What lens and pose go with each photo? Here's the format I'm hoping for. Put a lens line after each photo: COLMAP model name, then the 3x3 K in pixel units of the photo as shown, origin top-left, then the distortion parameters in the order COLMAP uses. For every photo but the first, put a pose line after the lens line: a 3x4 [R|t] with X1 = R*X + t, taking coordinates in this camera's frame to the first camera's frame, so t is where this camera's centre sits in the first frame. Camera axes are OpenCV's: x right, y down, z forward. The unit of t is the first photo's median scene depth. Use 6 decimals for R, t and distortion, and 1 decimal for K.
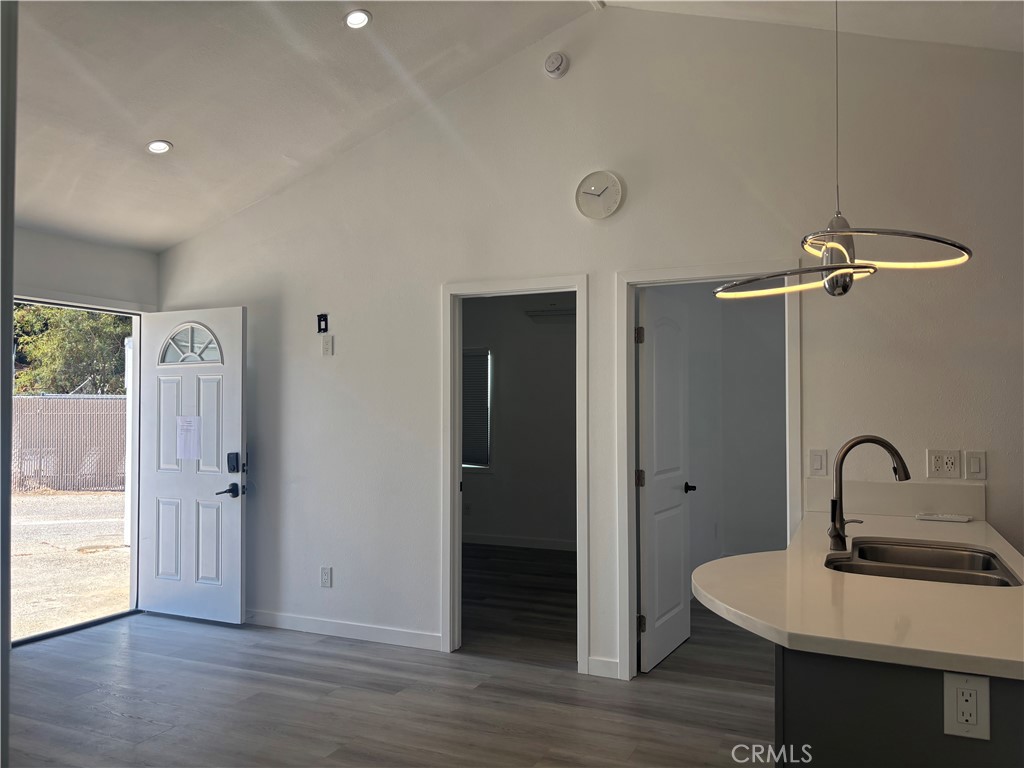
lens RADIAL K [[775.5, 0, 513.7], [0, 775.5, 389.8], [0, 0, 1]] dist [0.053272, -0.060564]
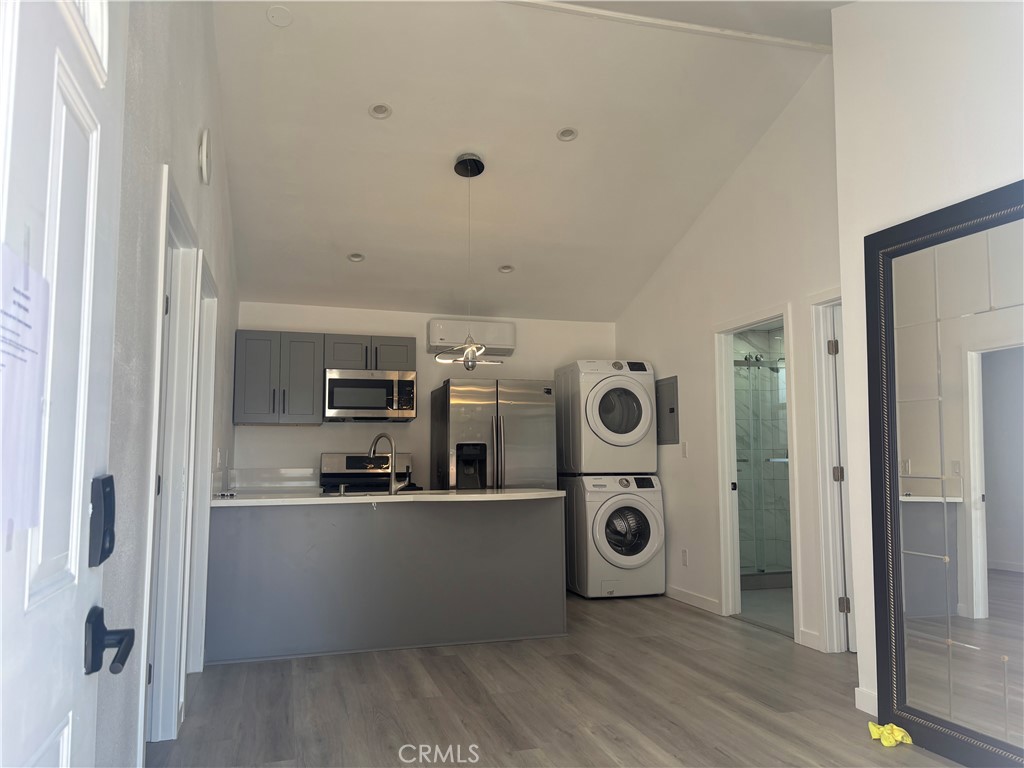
lens RADIAL K [[775.5, 0, 518.6], [0, 775.5, 387.1], [0, 0, 1]] dist [0.053272, -0.060564]
pose [[-0.658093, 0.077517, 0.748936, -0.692534], [-0.010033, 0.993695, -0.111666, 0.094103], [-0.752870, -0.081001, -0.653166, 1.190406]]
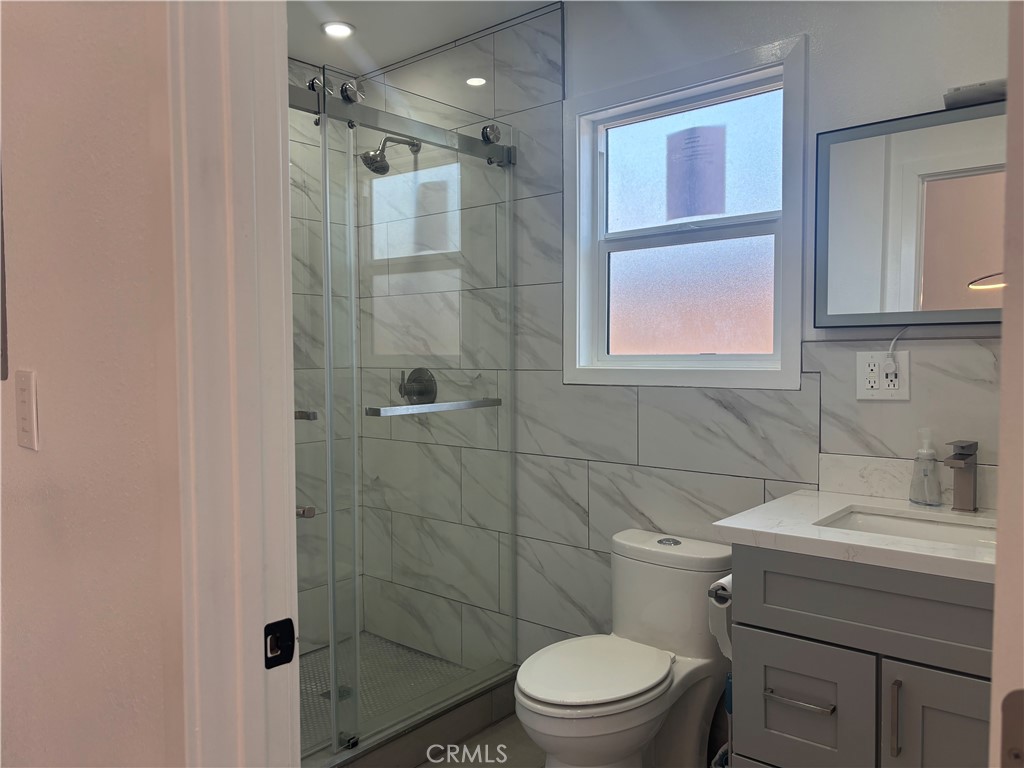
lens RADIAL K [[775.5, 0, 514.4], [0, 775.5, 390.1], [0, 0, 1]] dist [0.053272, -0.060564]
pose [[-0.963661, -0.001785, 0.267121, -0.072475], [0.005028, 0.999679, 0.024819, 0.034265], [-0.267079, 0.025261, -0.963343, 0.260988]]
